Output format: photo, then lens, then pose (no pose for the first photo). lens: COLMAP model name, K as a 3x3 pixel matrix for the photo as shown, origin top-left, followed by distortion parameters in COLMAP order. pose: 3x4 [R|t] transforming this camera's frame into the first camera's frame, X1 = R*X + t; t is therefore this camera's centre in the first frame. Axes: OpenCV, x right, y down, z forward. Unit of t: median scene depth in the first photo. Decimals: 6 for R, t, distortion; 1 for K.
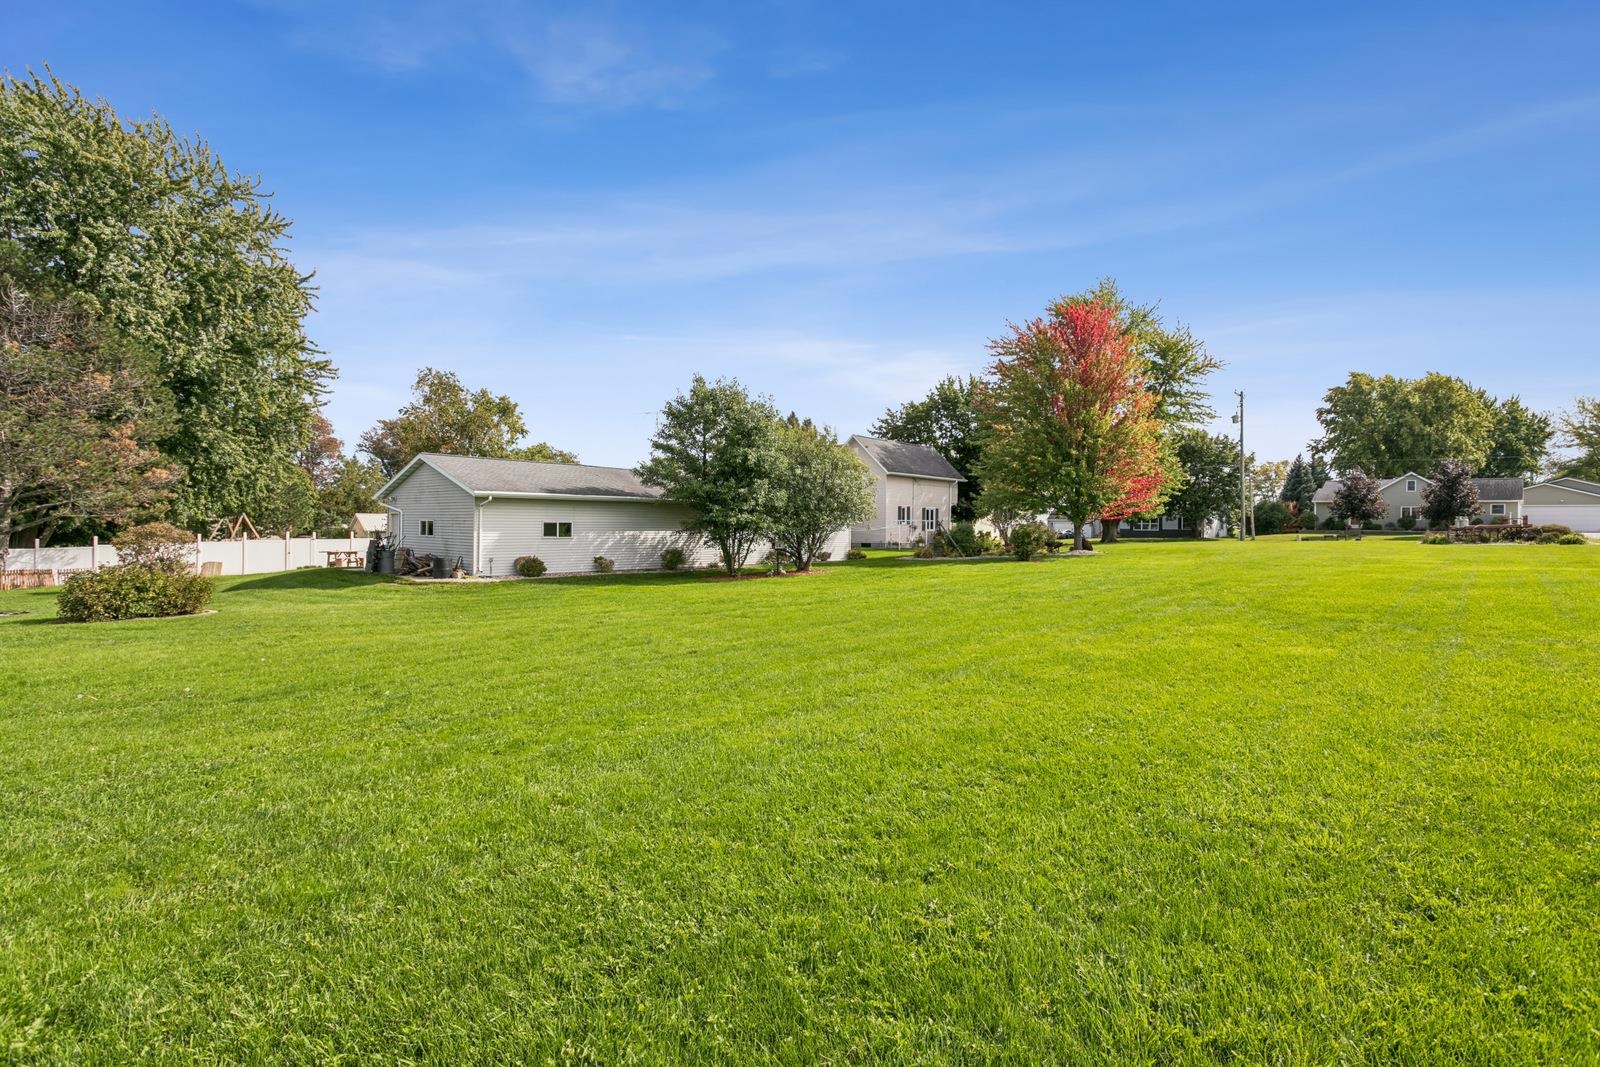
lens RADIAL K [[777.1, 0, 800.0], [0, 777.1, 533.5], [0, 0, 1]] dist [0.000611, 0.009206]
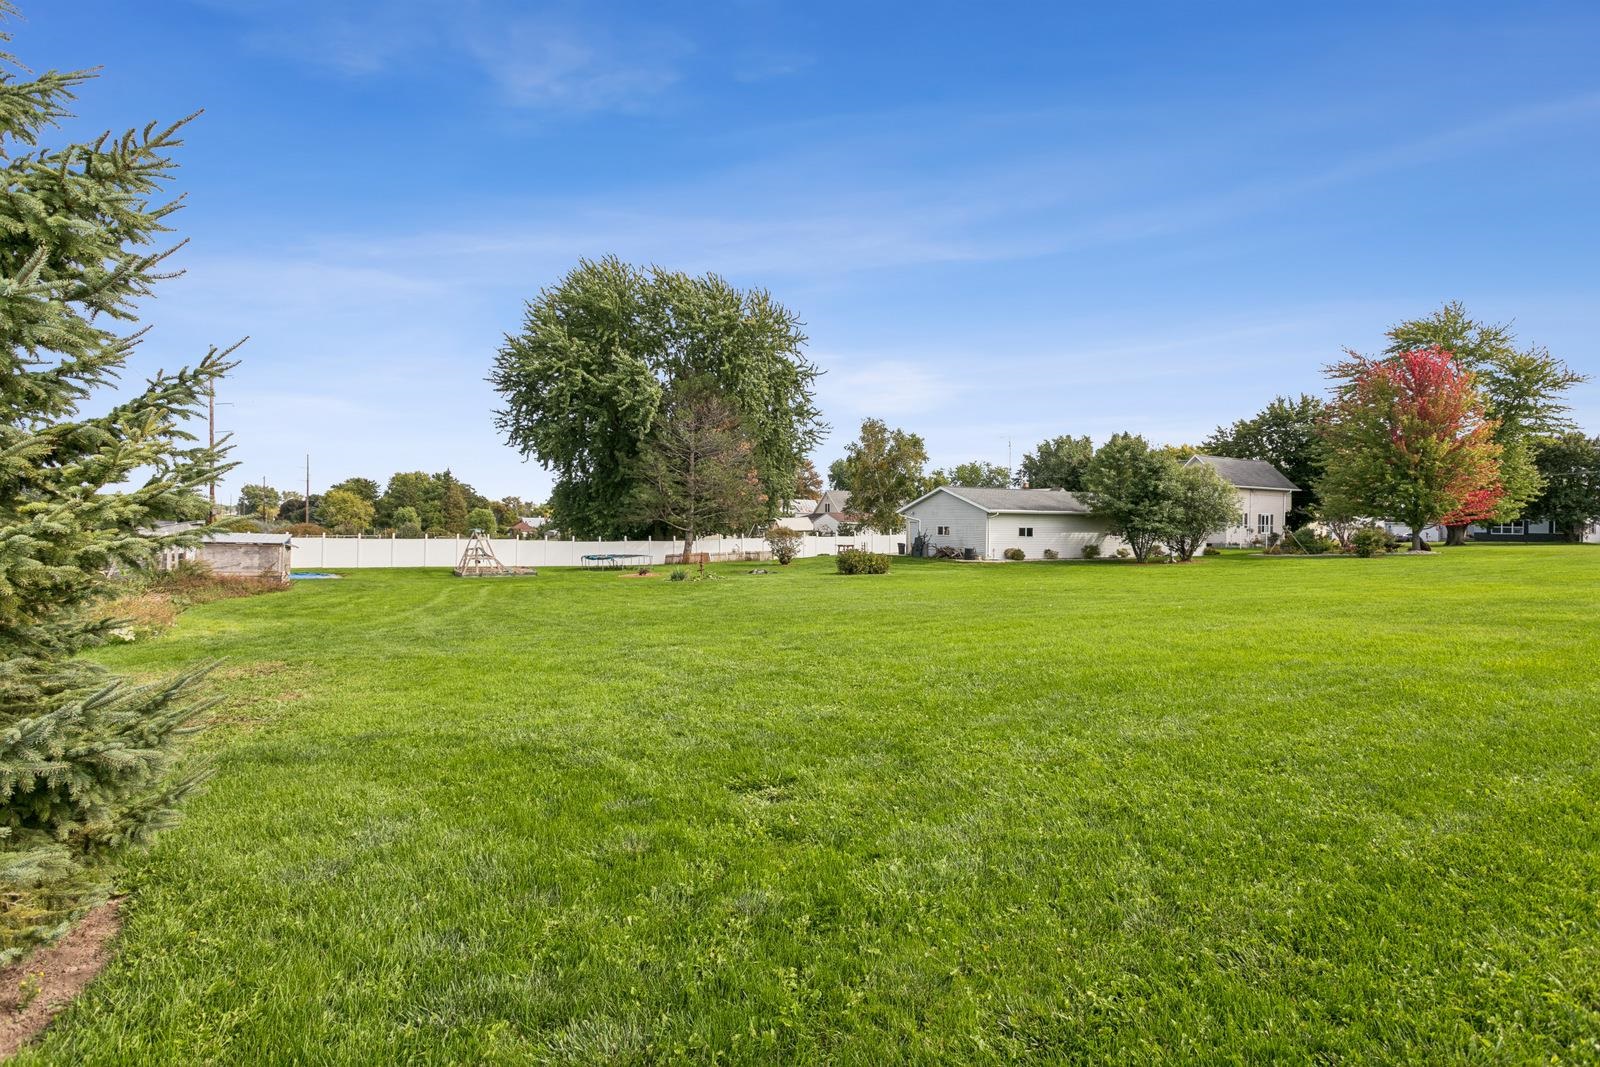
lens RADIAL K [[777.1, 0, 800.0], [0, 777.1, 533.5], [0, 0, 1]] dist [0.000611, 0.009206]
pose [[0.945293, 0.006225, -0.326164, -0.141816], [-0.006219, 0.999980, 0.001060, -0.000659], [0.326164, 0.001026, 0.945313, -0.427666]]
